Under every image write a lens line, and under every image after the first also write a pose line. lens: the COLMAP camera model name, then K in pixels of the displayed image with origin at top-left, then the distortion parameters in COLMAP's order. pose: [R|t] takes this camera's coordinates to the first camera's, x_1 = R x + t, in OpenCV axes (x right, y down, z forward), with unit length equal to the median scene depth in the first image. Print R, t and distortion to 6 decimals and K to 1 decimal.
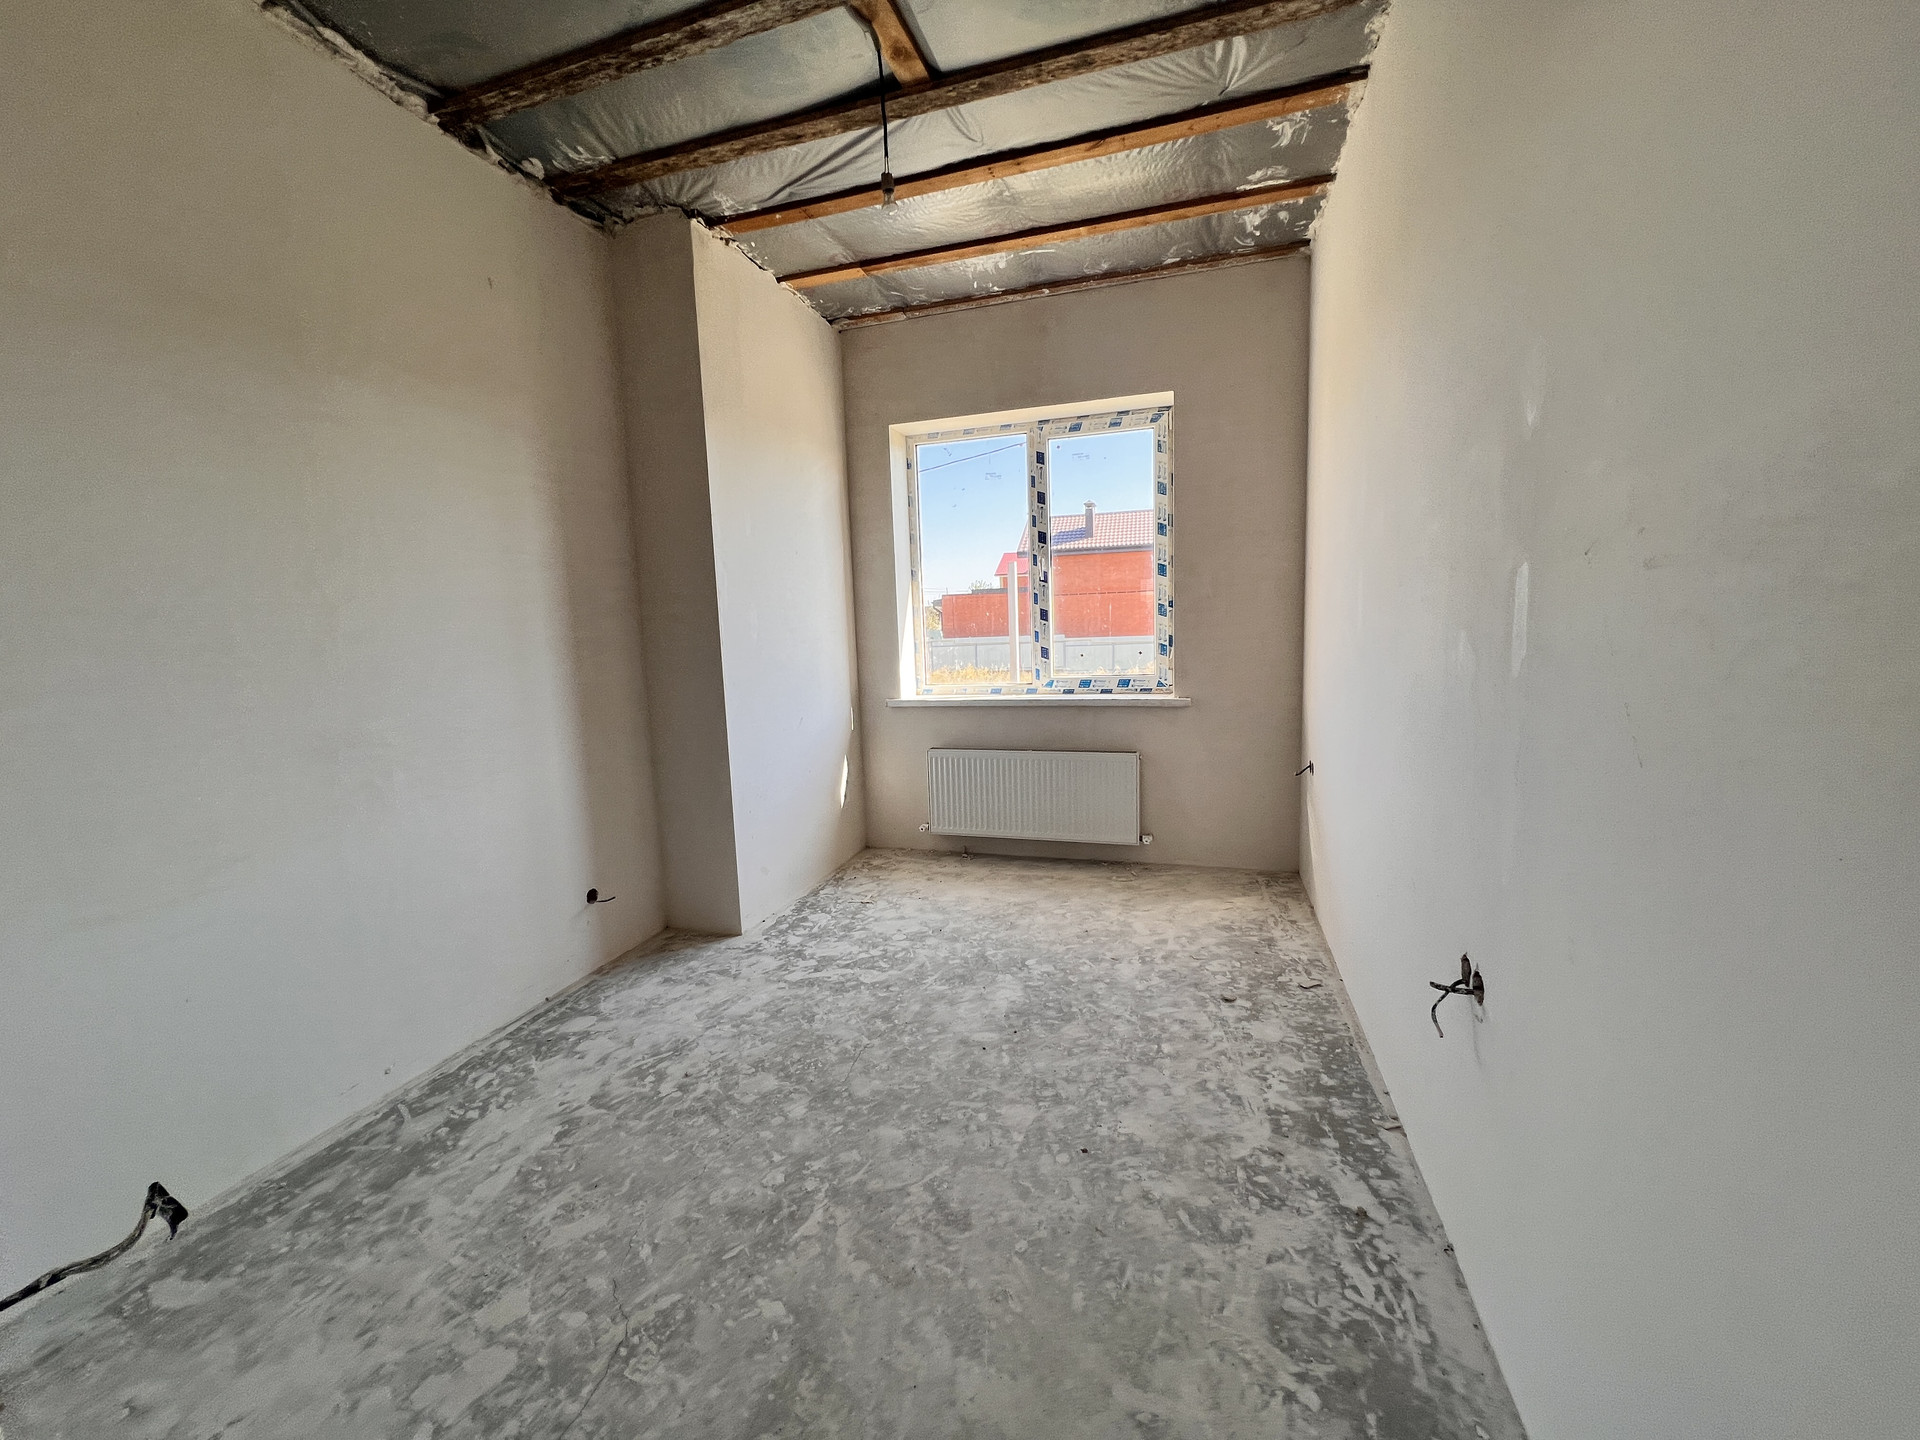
lens RADIAL K [[768.2, 0, 957.1], [0, 768.2, 712.9], [0, 0, 1]] dist [-0.001216, 0.000449]
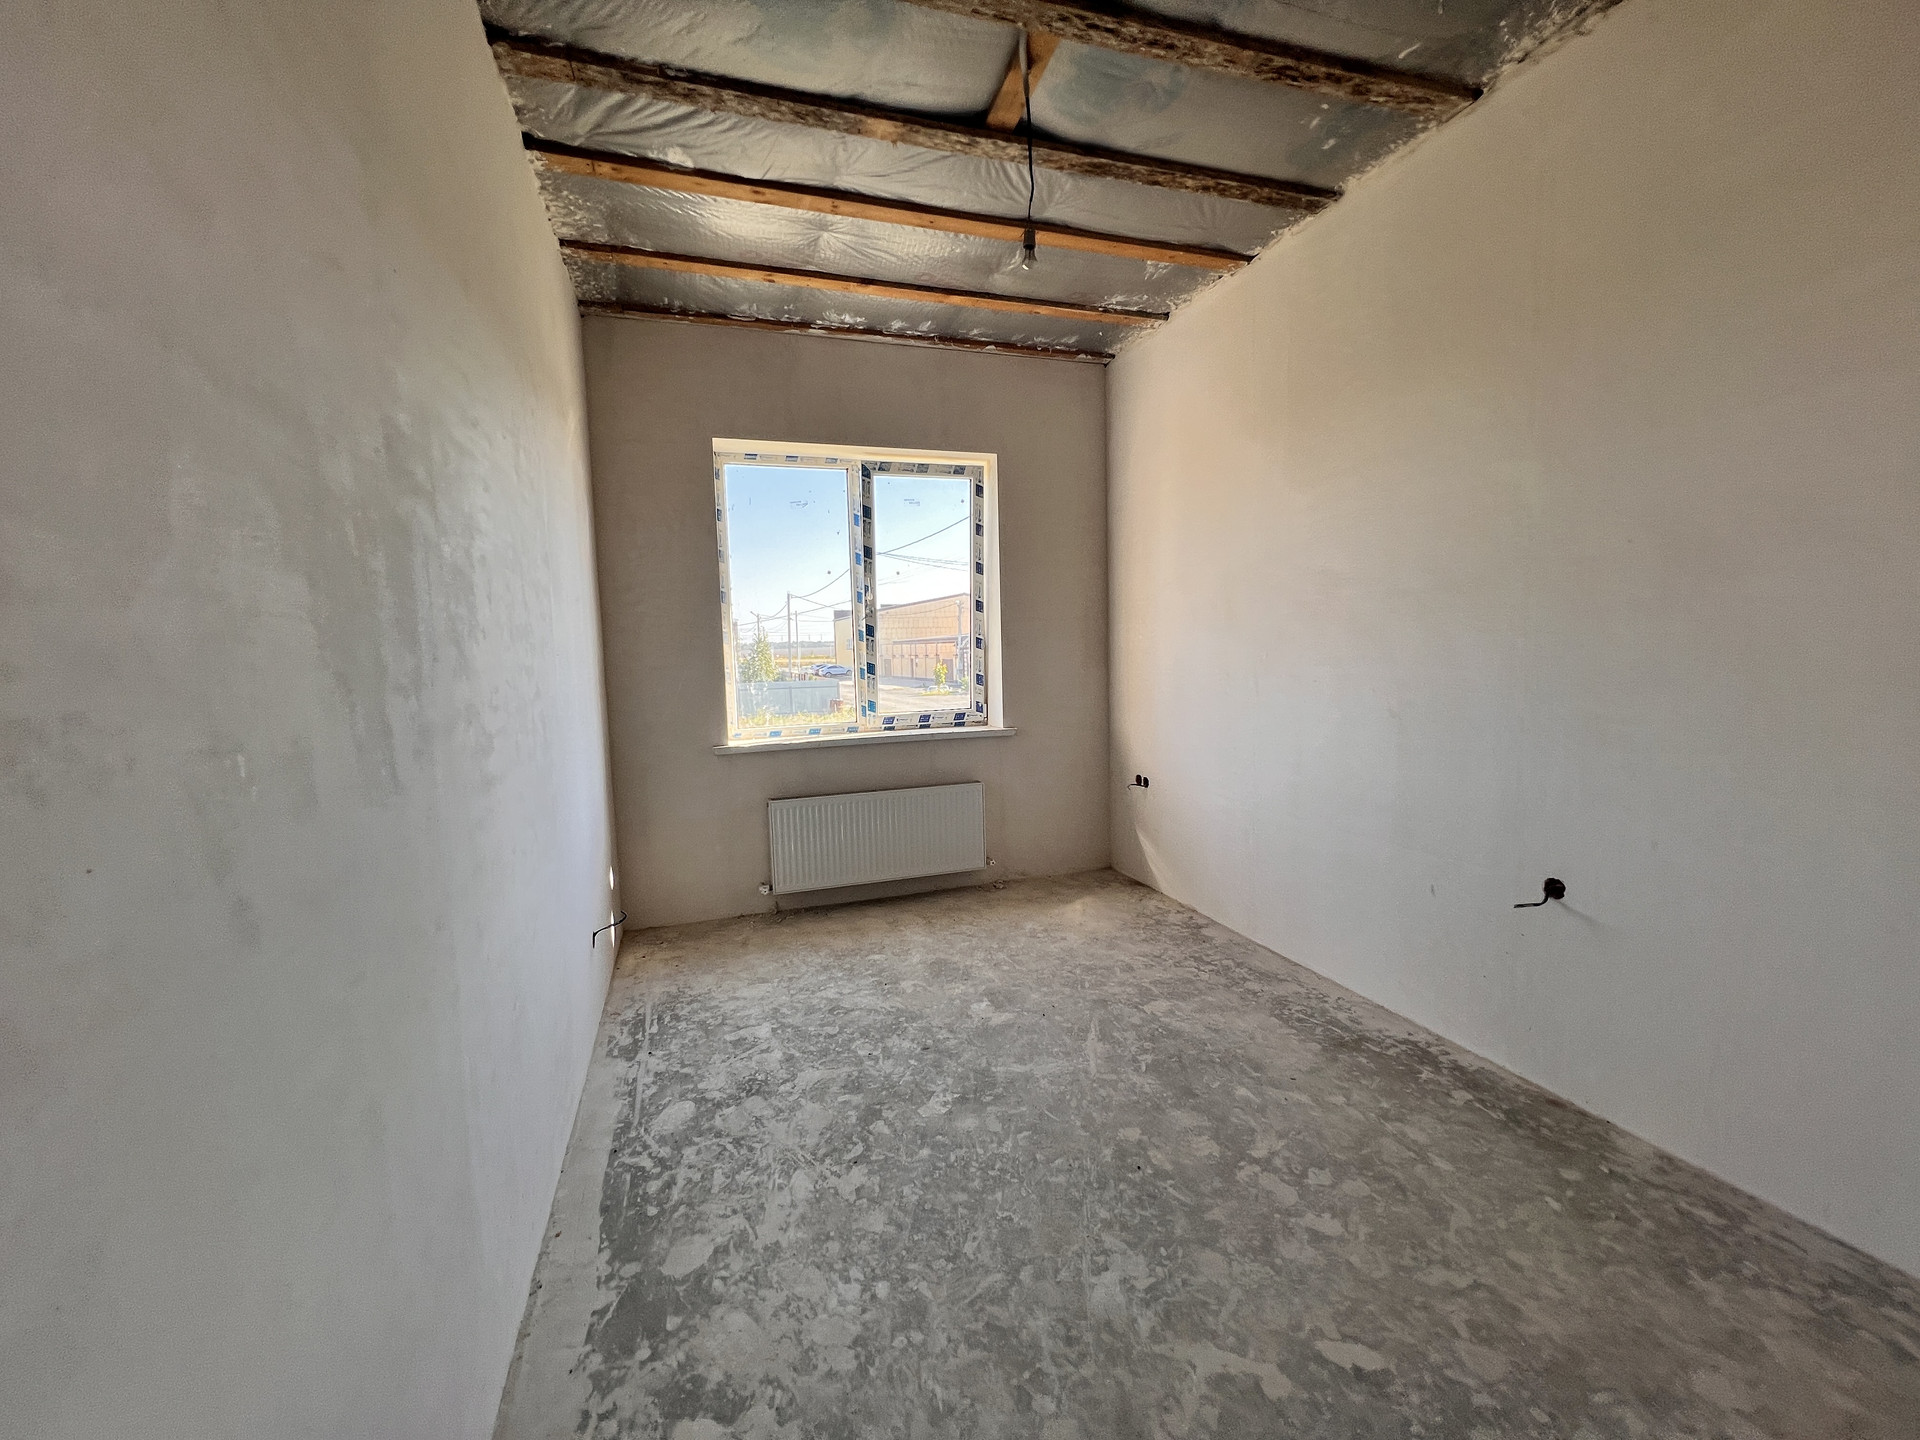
lens RADIAL K [[768.2, 0, 961.4], [0, 768.2, 710.2], [0, 0, 1]] dist [-0.001216, 0.000449]
pose [[0.808513, -0.034299, 0.587478, -0.392833], [0.071214, 0.996666, -0.039818, -0.005130], [-0.584154, 0.074030, 0.808260, 0.140235]]
